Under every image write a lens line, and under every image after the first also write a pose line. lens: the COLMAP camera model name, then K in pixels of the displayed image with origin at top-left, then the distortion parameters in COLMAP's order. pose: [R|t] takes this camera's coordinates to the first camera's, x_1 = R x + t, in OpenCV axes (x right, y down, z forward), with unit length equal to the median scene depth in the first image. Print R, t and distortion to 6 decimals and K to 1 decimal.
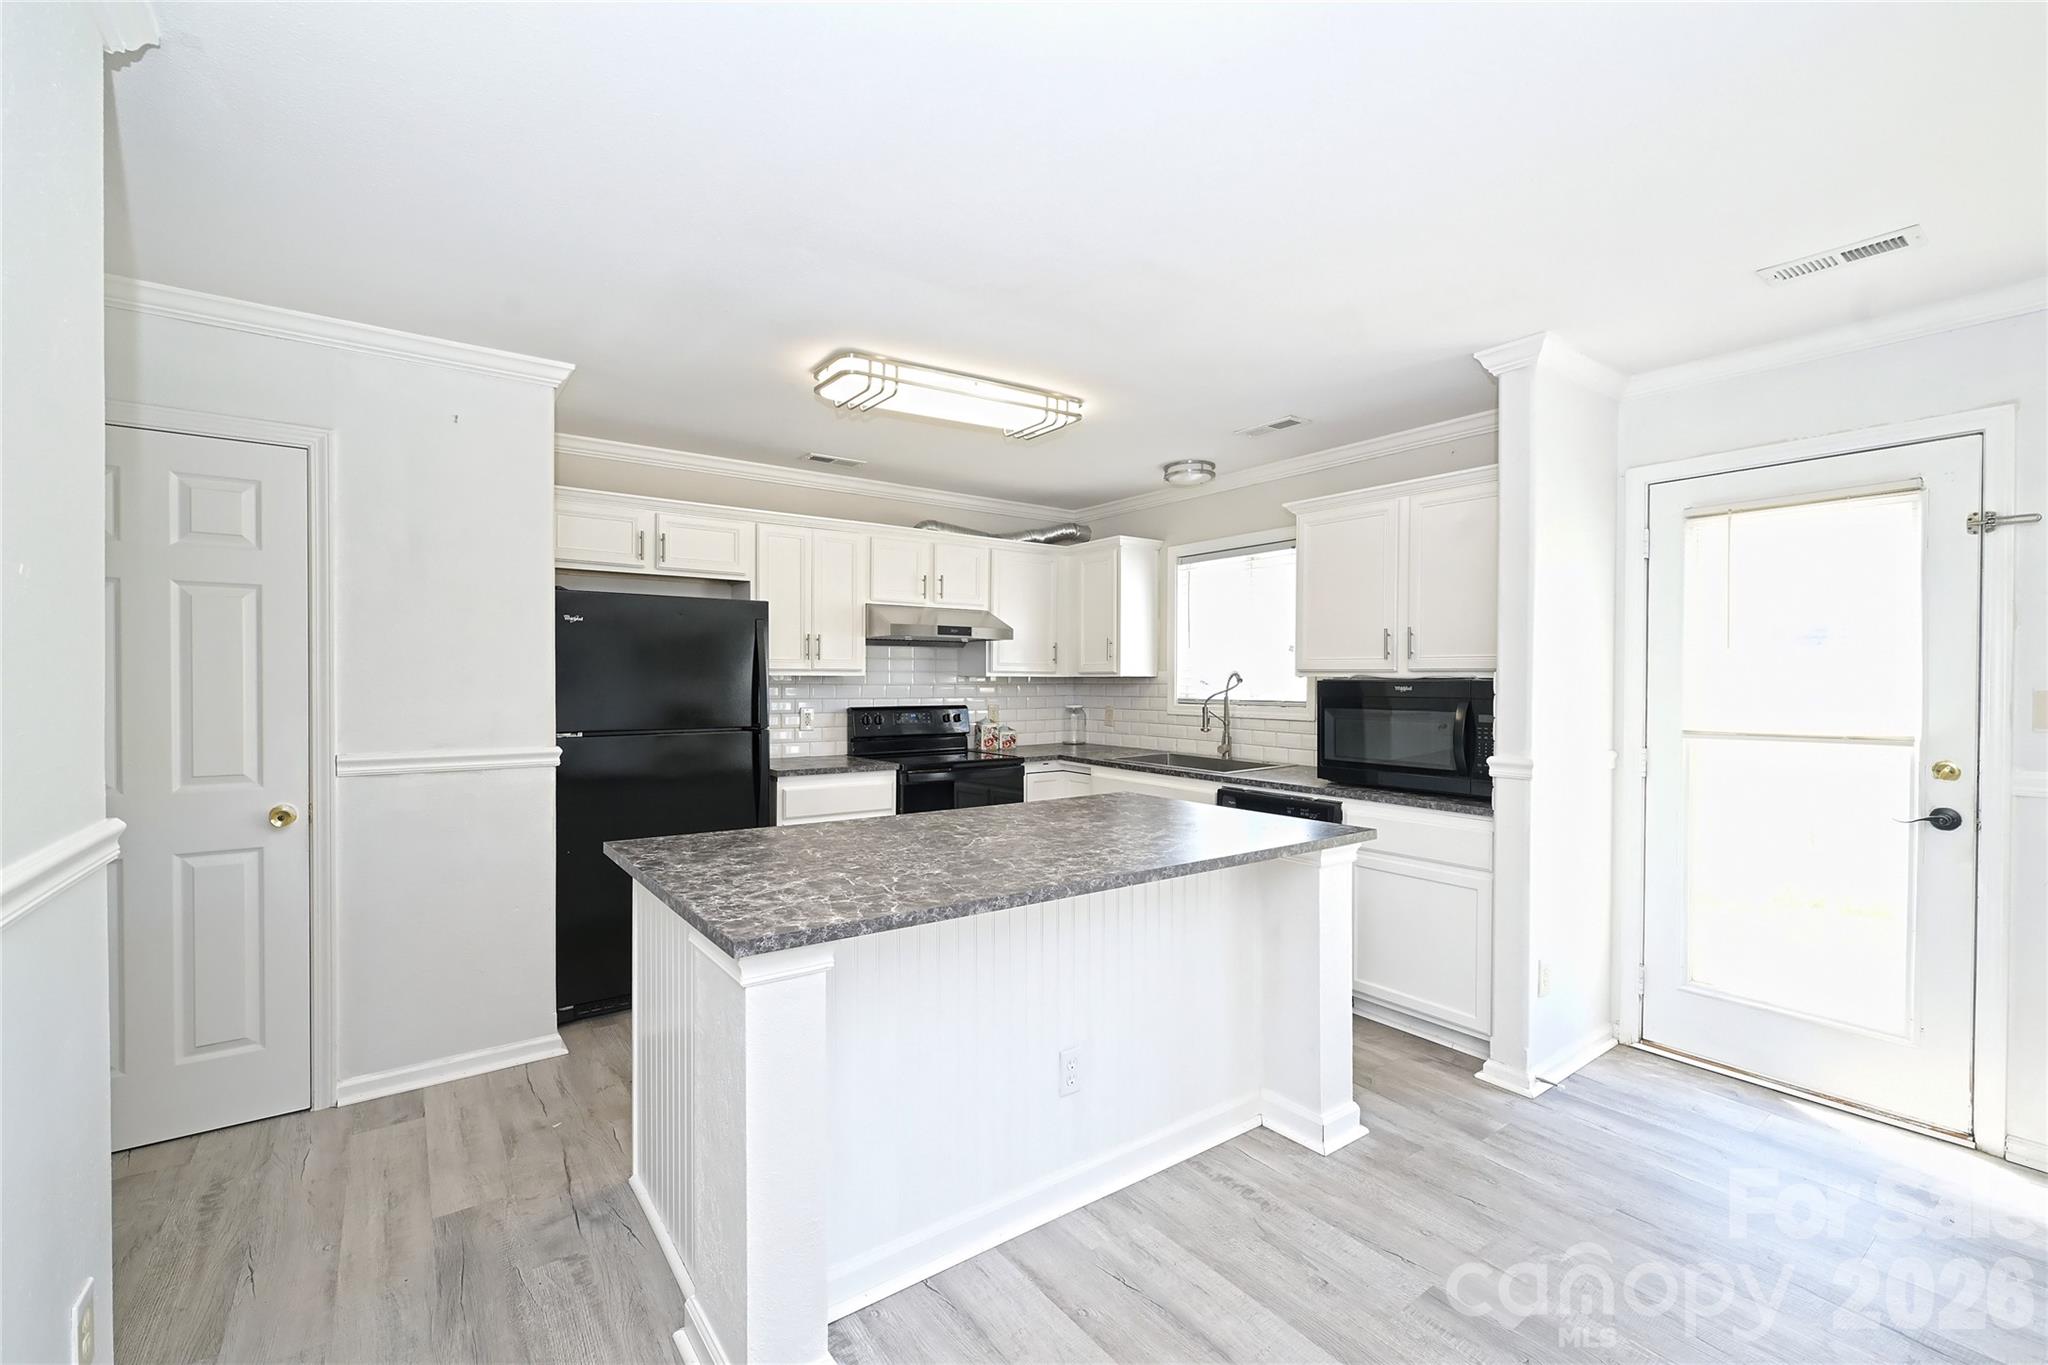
lens RADIAL K [[862.3, 0, 1012.6], [0, 862.3, 687.3], [0, 0, 1]] dist [-0.003723, -0.000051]
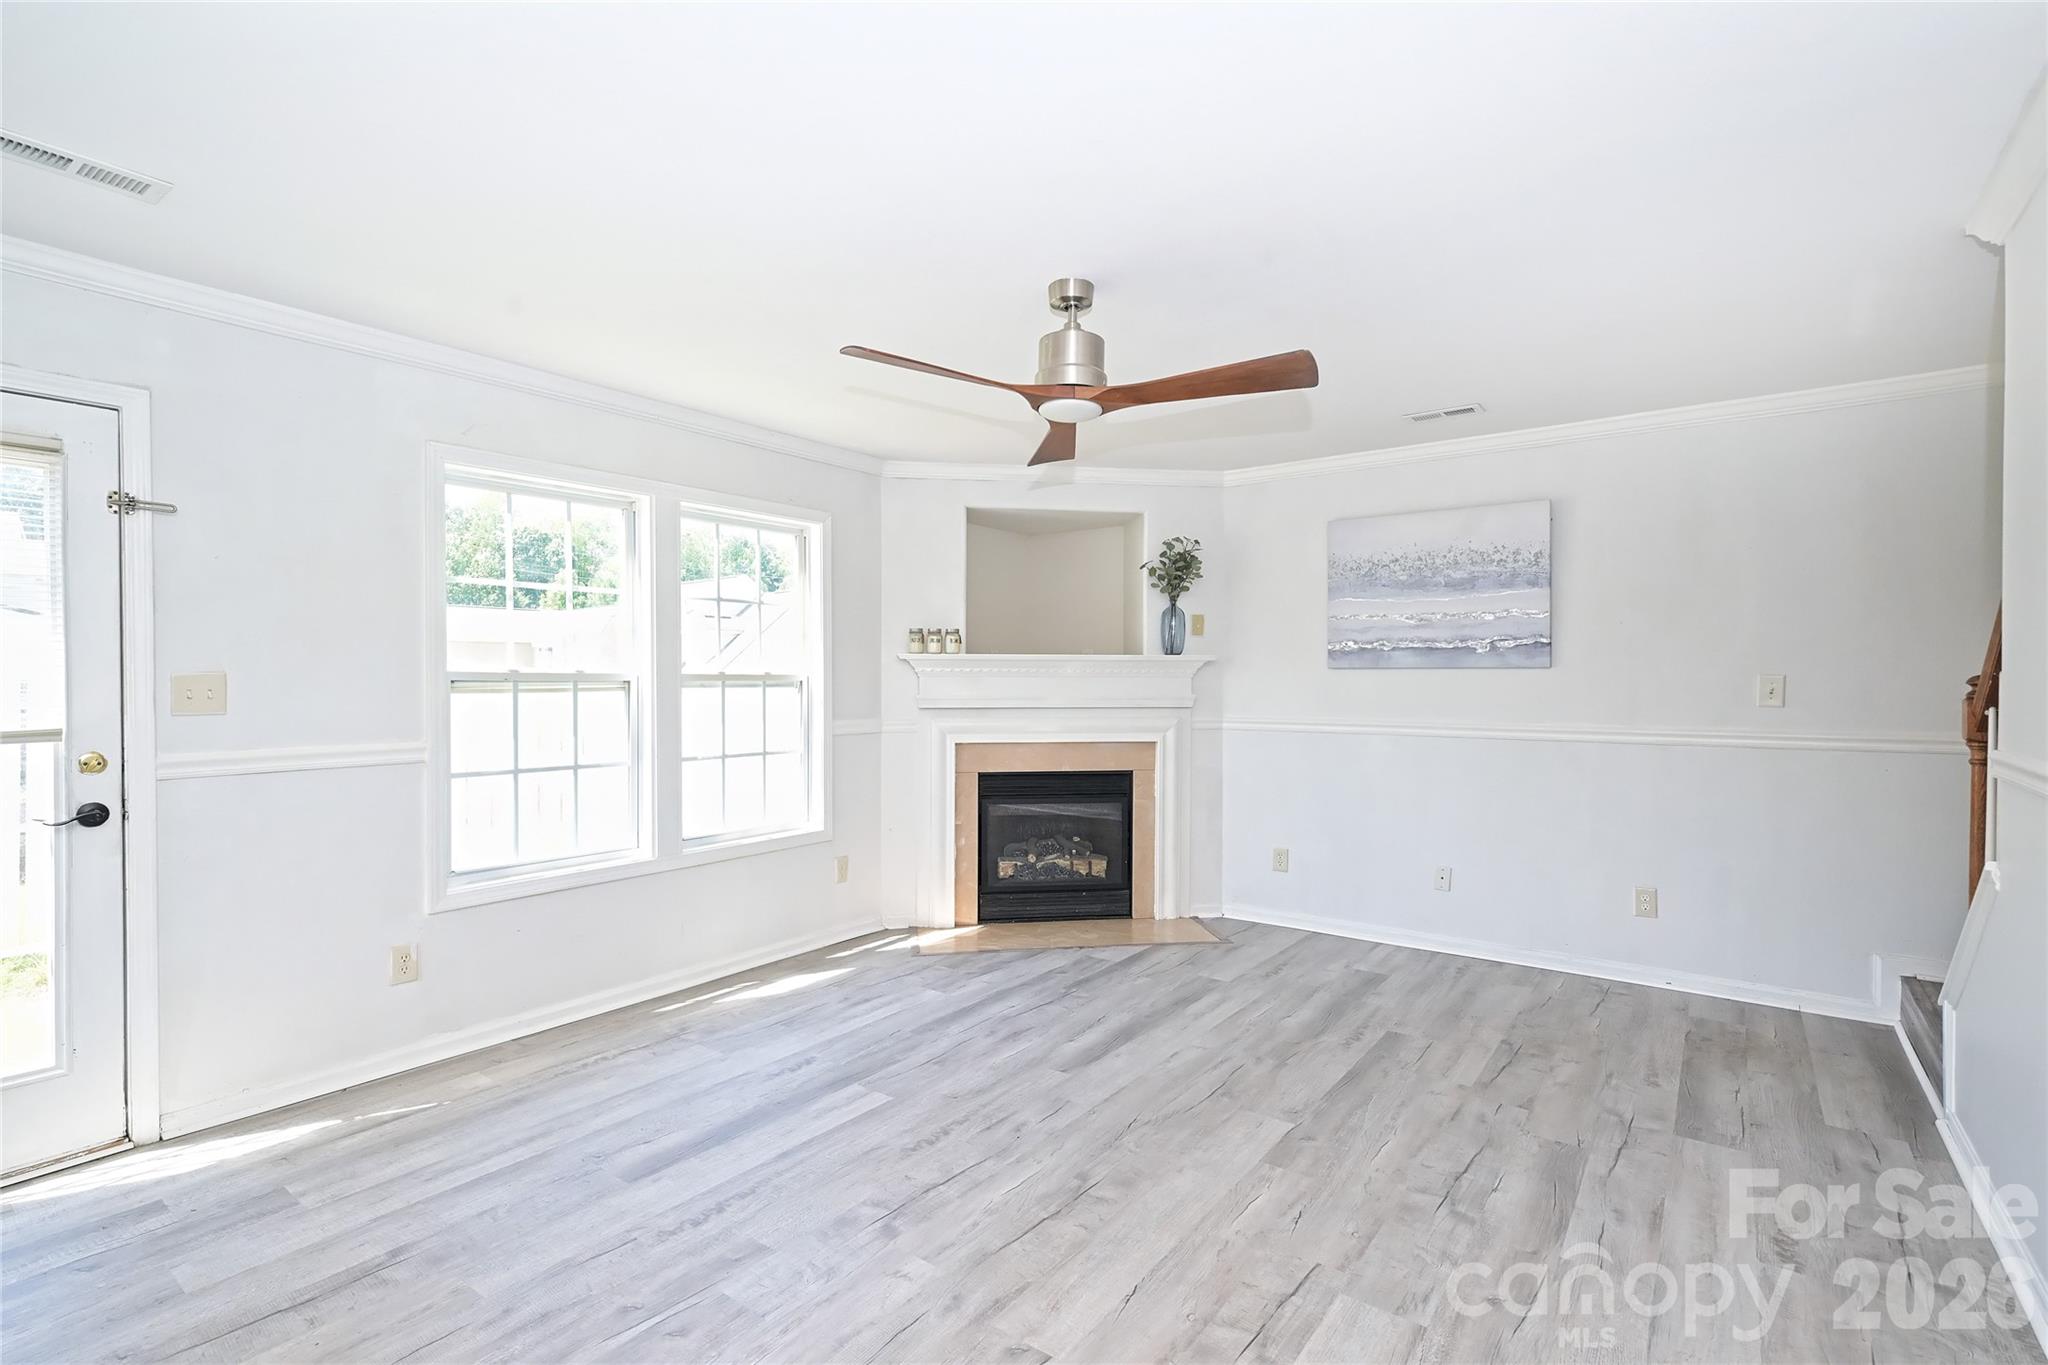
lens RADIAL K [[943.5, 0, 1018.0], [0, 943.5, 689.3], [0, 0, 1]] dist [-0.001222, -0.000345]
pose [[-0.299342, -0.013334, 0.954053, -0.149704], [0.008185, 0.999830, 0.016542, 0.007097], [-0.954111, 0.012761, -0.299182, 0.279319]]
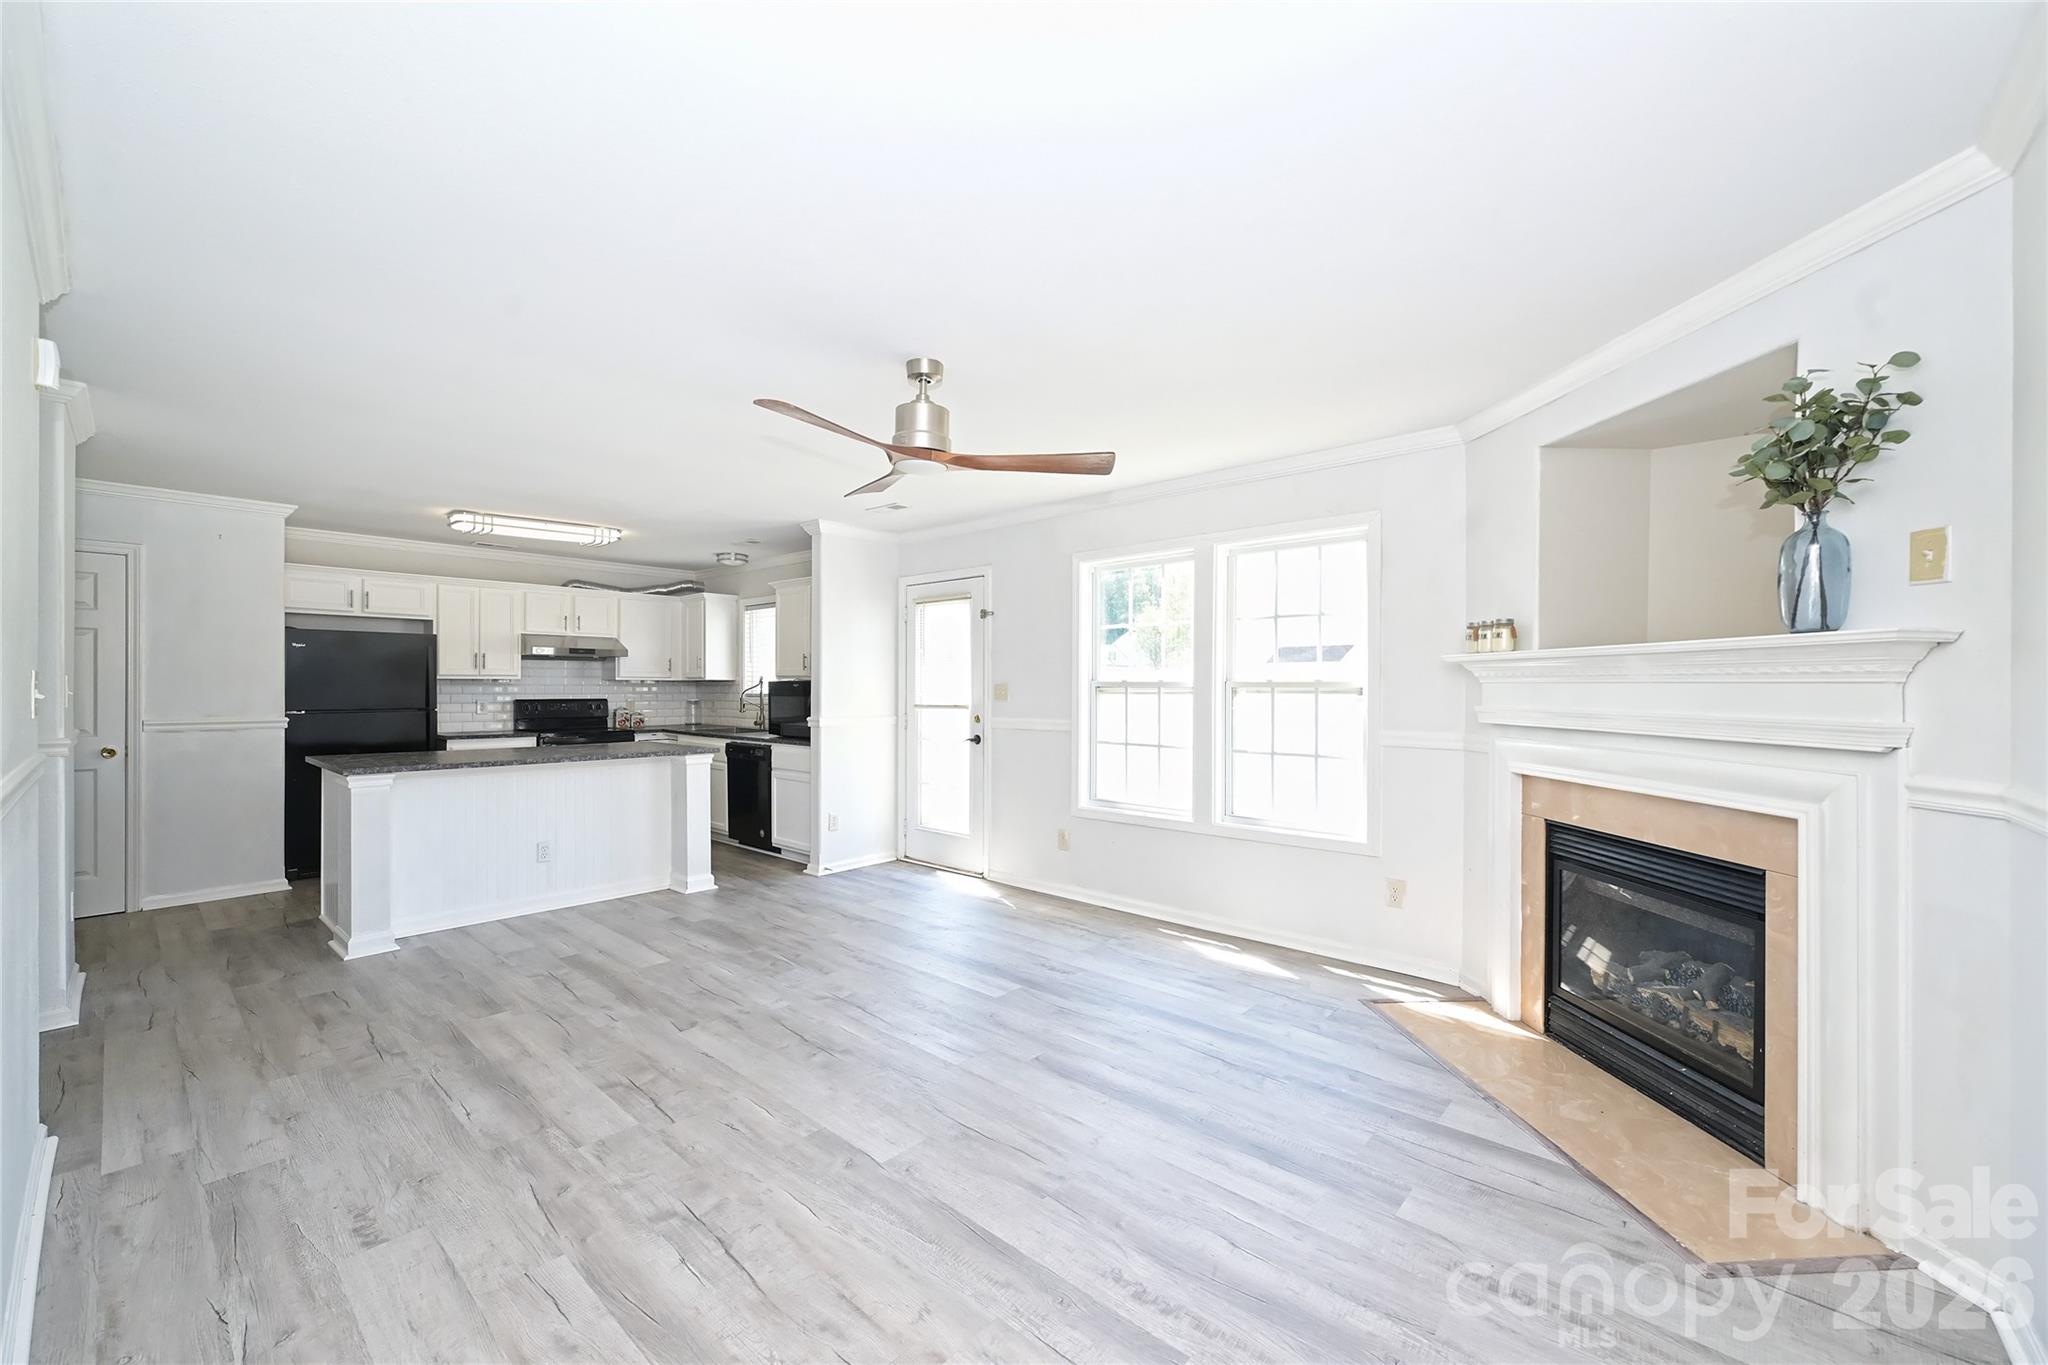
lens RADIAL K [[811.9, 0, 1019.5], [0, 811.9, 686.8], [0, 0, 1]] dist [-0.002972, -0.000209]
pose [[0.975803, -0.000506, 0.218650, 0.576809], [0.002502, 0.999958, -0.008849, 0.023751], [-0.218636, 0.009182, 0.975763, -0.952359]]
